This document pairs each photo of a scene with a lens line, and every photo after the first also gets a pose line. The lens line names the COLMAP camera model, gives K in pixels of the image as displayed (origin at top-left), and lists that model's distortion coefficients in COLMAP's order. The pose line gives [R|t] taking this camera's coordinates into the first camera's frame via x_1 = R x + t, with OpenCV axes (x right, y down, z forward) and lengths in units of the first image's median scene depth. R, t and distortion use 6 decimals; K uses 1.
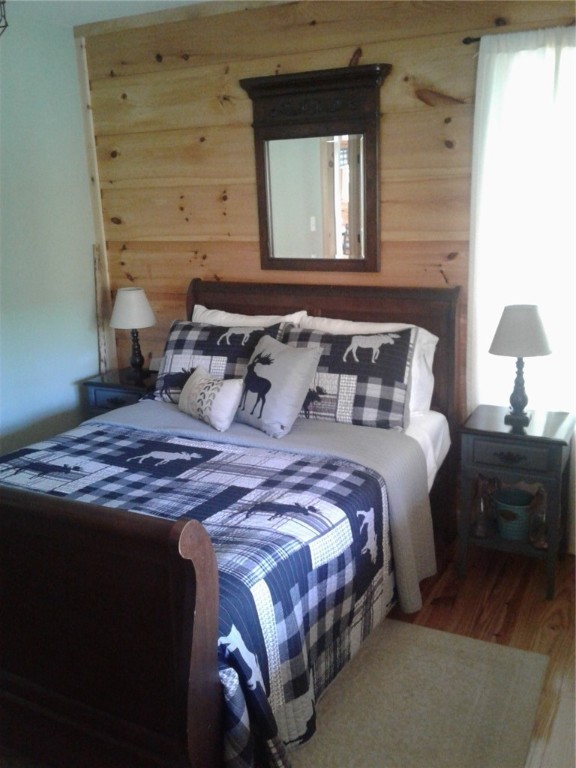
lens RADIAL K [[712.6, 0, 297.0], [0, 712.6, 378.9], [0, 0, 1]] dist [0.088660, -0.187531]
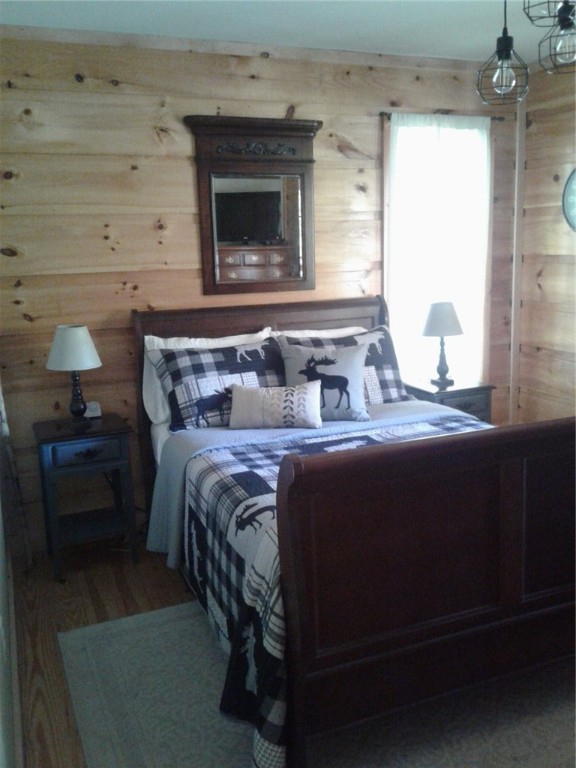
lens RADIAL K [[712.6, 0, 297.0], [0, 712.6, 378.9], [0, 0, 1]] dist [0.088660, -0.187531]
pose [[0.646187, -0.128947, 0.752207, -0.844350], [0.199556, 0.979880, -0.003453, -0.003953], [-0.736628, 0.152338, 0.658918, 0.261032]]
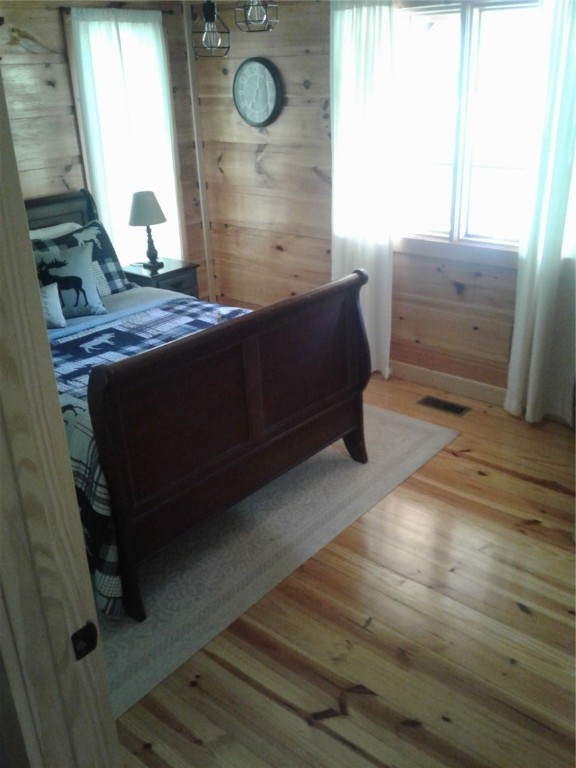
lens RADIAL K [[712.6, 0, 297.0], [0, 712.6, 378.9], [0, 0, 1]] dist [0.088660, -0.187531]
pose [[0.227674, -0.361670, 0.904079, -1.035921], [0.267863, 0.915905, 0.298945, -0.094680], [-0.936170, 0.174107, 0.305406, 0.240877]]
